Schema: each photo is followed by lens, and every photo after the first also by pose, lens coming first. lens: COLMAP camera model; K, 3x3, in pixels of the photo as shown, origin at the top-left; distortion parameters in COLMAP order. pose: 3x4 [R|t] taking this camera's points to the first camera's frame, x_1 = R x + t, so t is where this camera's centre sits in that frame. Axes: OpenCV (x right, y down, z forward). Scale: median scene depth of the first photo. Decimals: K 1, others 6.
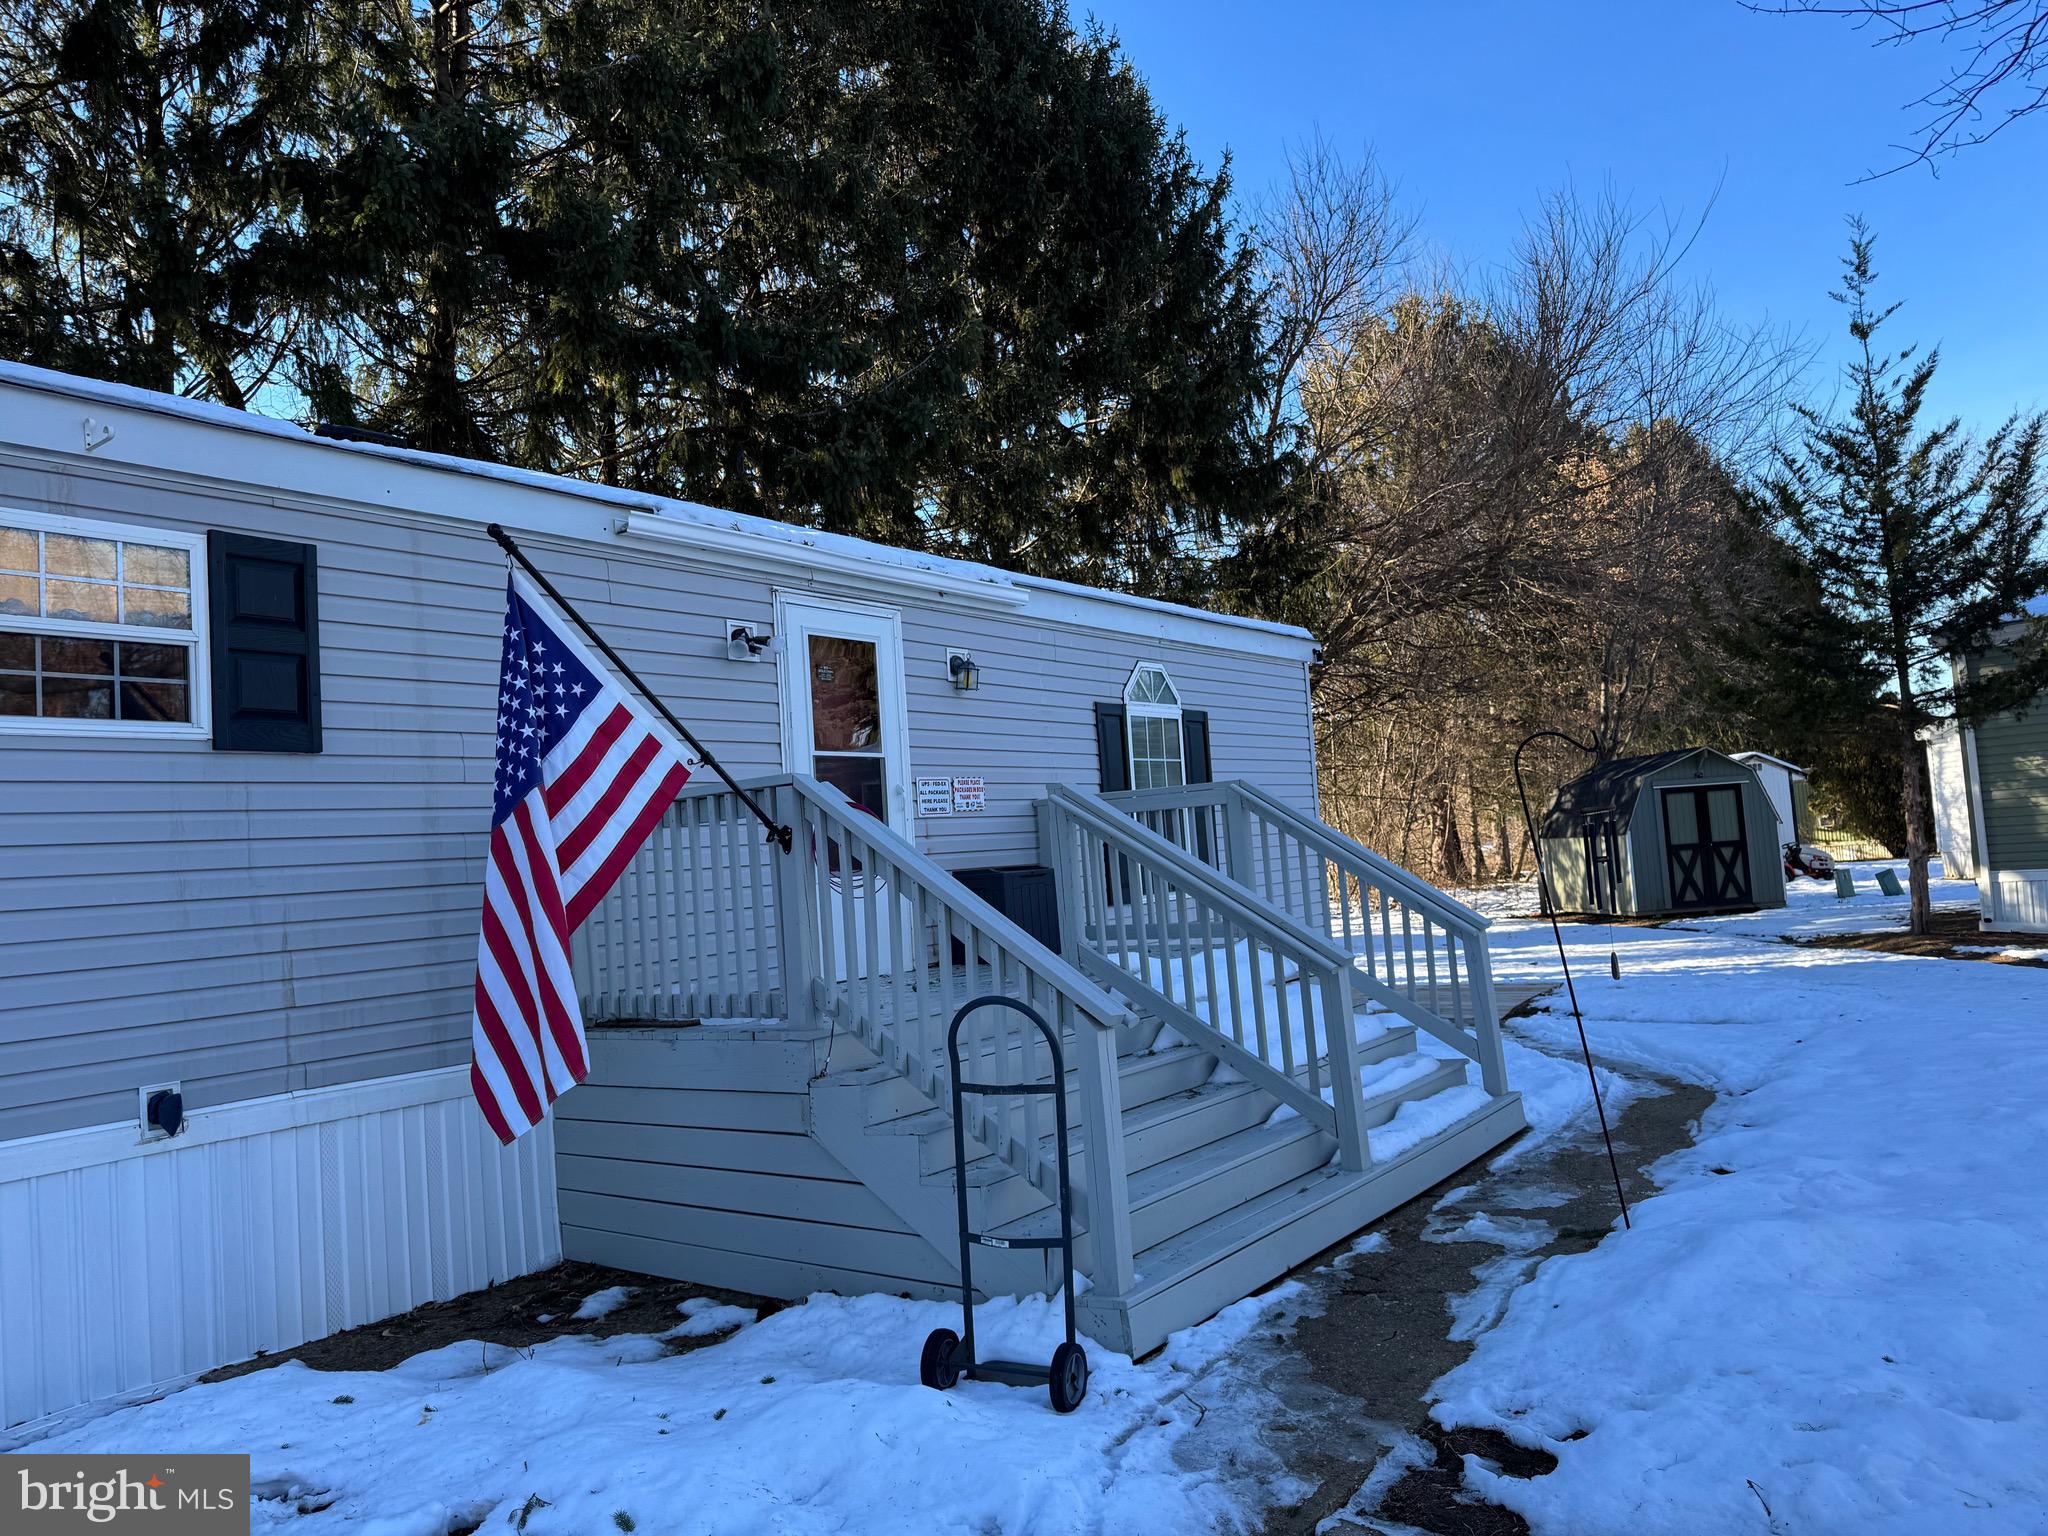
lens RADIAL K [[1445.4, 0, 1020.7], [0, 1445.4, 775.7], [0, 0, 1]] dist [0.099561, -0.131164]
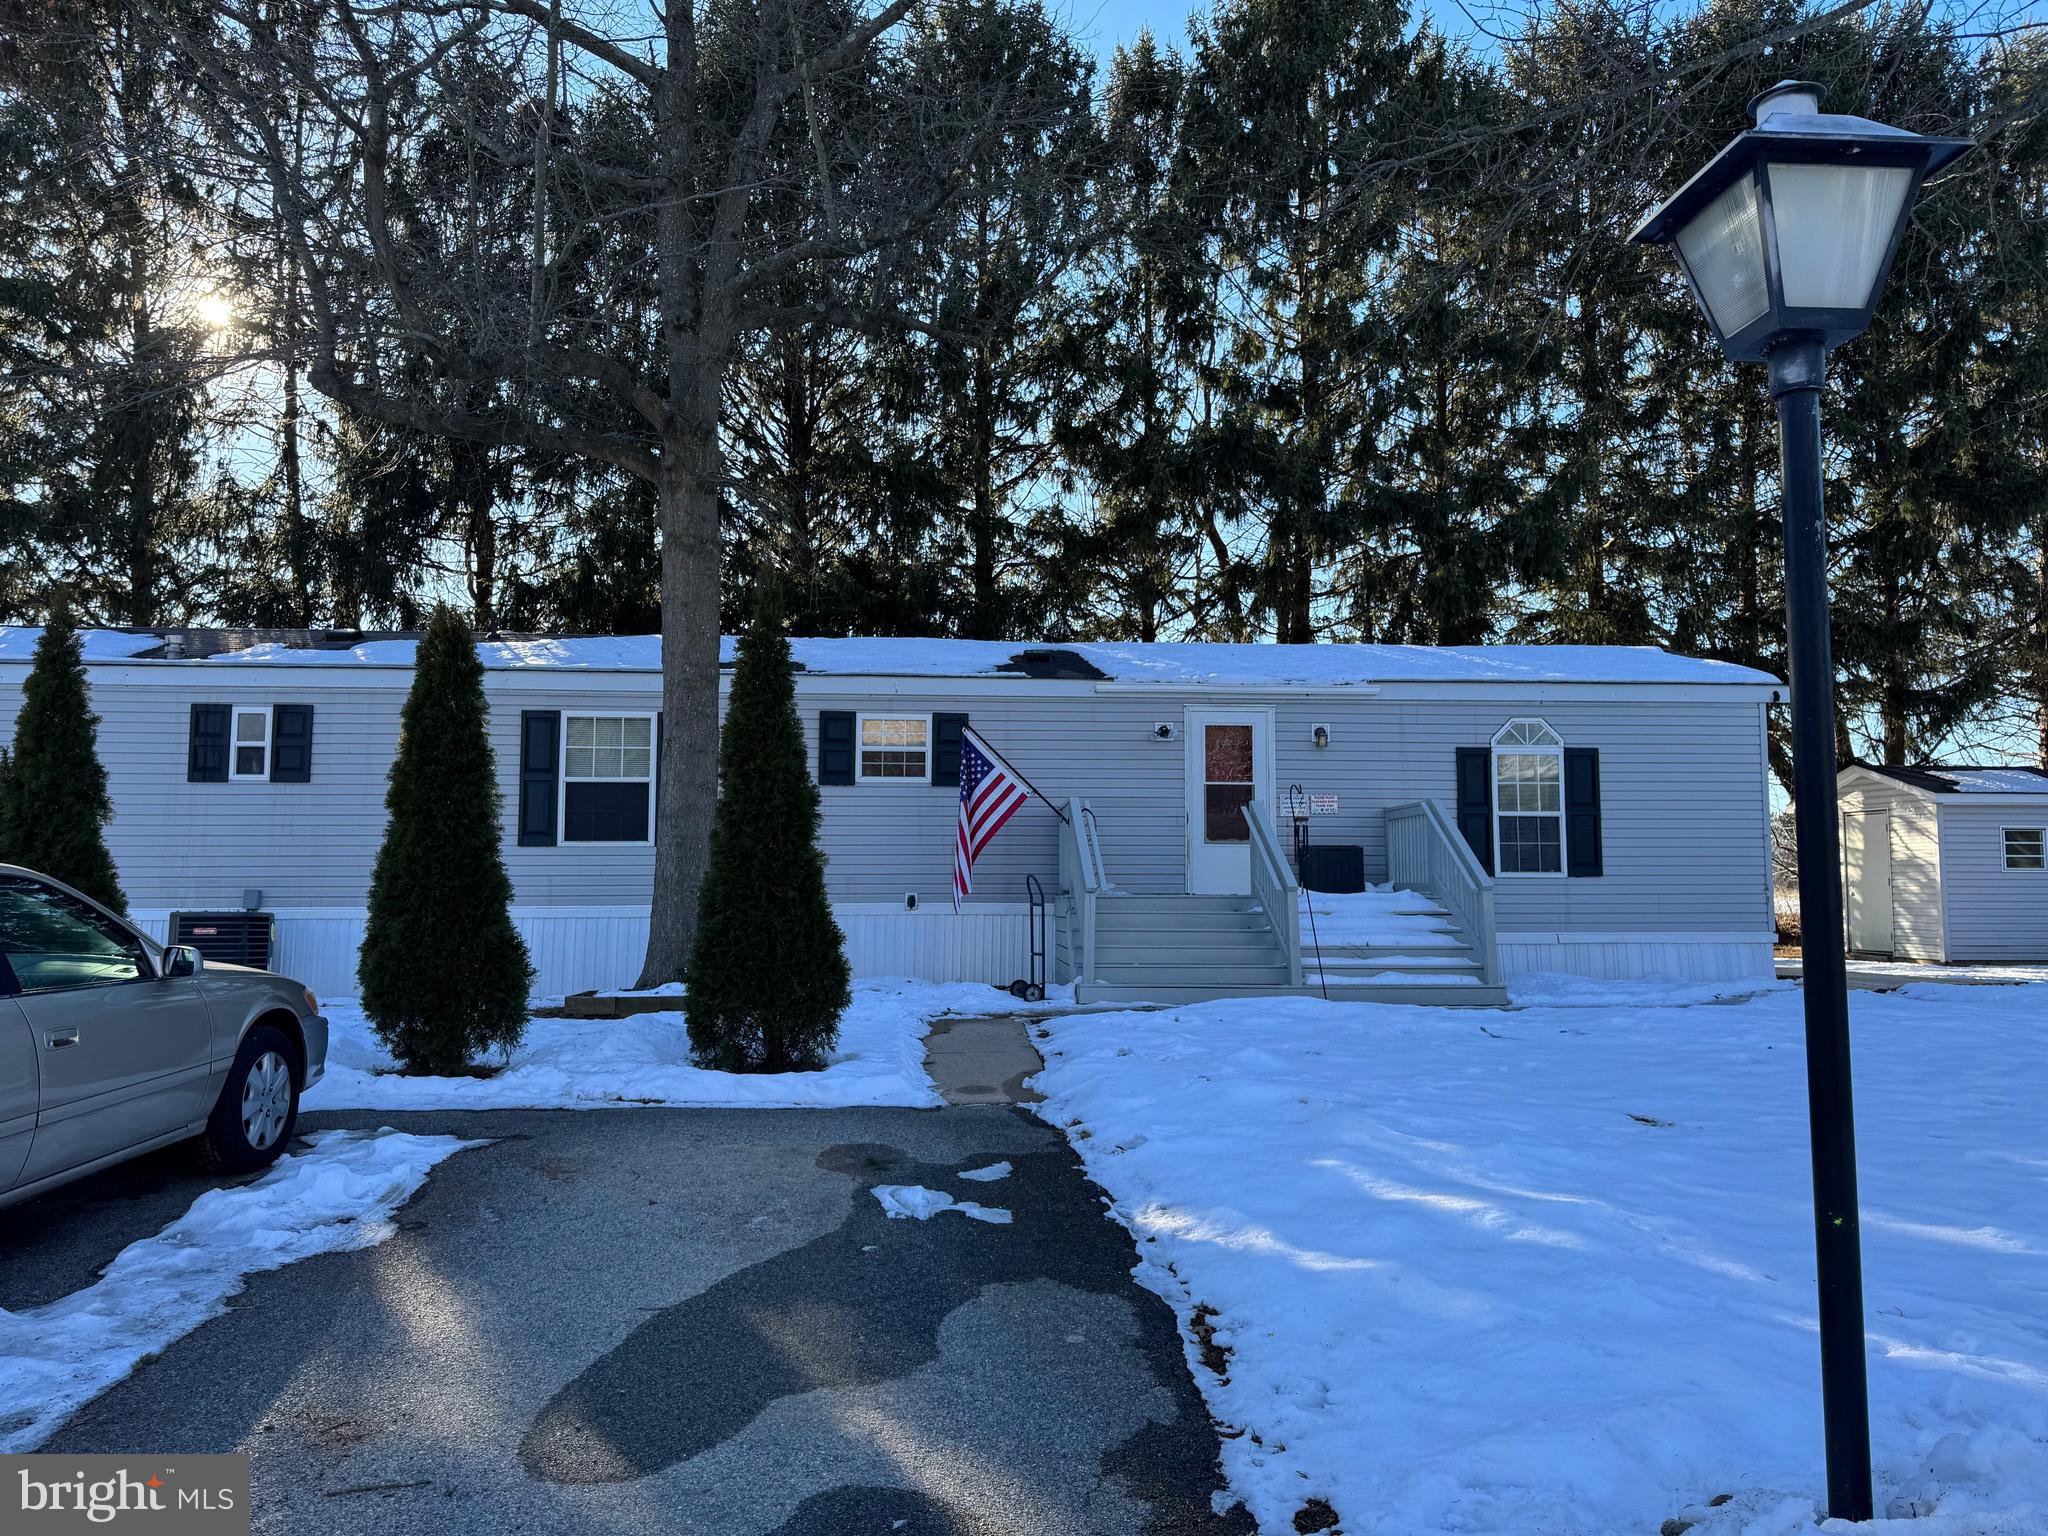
lens RADIAL K [[1445.4, 0, 1020.7], [0, 1445.4, 775.7], [0, 0, 1]] dist [0.099561, -0.131164]
pose [[0.667346, 0.006106, -0.744723, 1.127099], [0.000347, 0.999964, 0.008509, -0.040625], [0.744748, -0.005936, 0.667319, -0.528227]]
